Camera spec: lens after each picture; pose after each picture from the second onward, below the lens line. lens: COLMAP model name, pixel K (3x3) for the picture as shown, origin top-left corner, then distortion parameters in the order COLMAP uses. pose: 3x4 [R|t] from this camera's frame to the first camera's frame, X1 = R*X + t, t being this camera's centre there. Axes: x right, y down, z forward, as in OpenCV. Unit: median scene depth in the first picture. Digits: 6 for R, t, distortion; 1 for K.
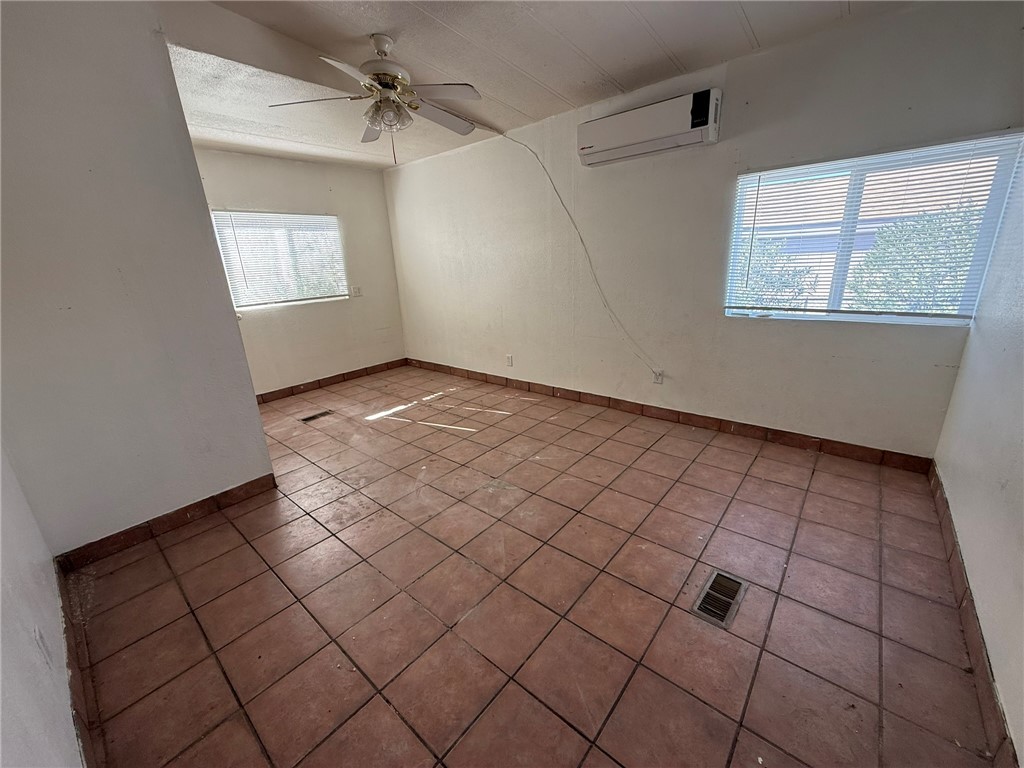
lens RADIAL K [[410.1, 0, 512.7], [0, 410.1, 384.4], [0, 0, 1]] dist [-0.000498, 0.000076]
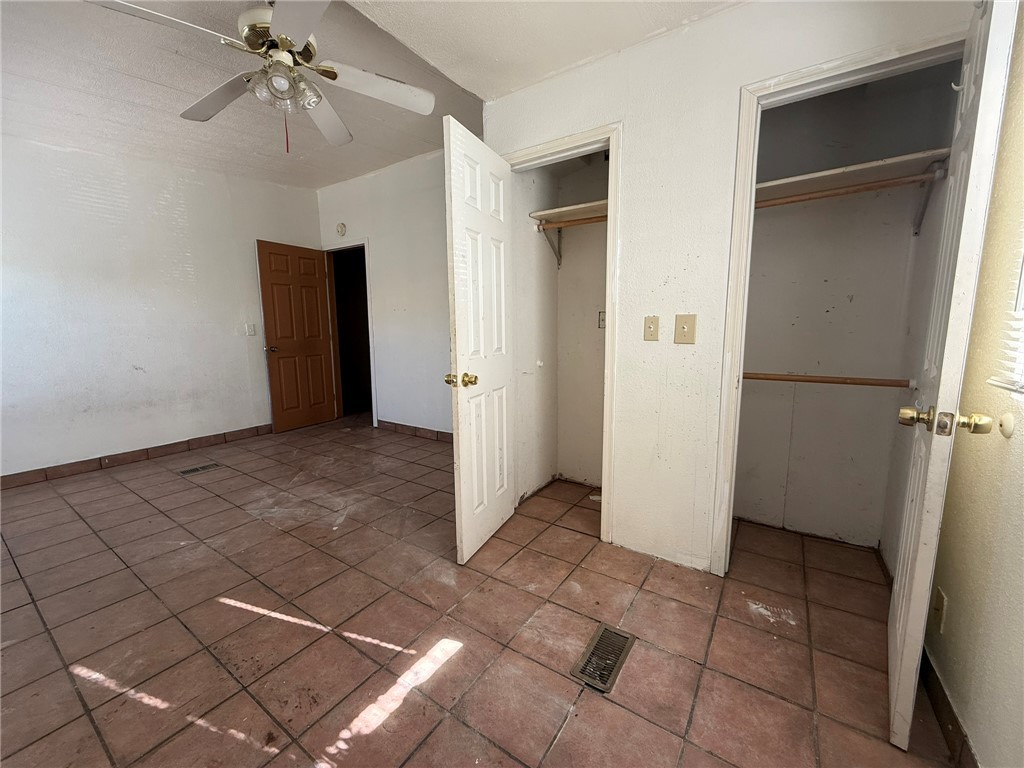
lens RADIAL K [[410.1, 0, 512.8], [0, 410.1, 384.9], [0, 0, 1]] dist [-0.000498, 0.000076]
pose [[-0.991825, 0.075453, -0.102907, -0.414002], [0.023751, 0.901517, 0.432091, -0.340729], [0.125374, 0.426115, -0.895939, 1.346207]]
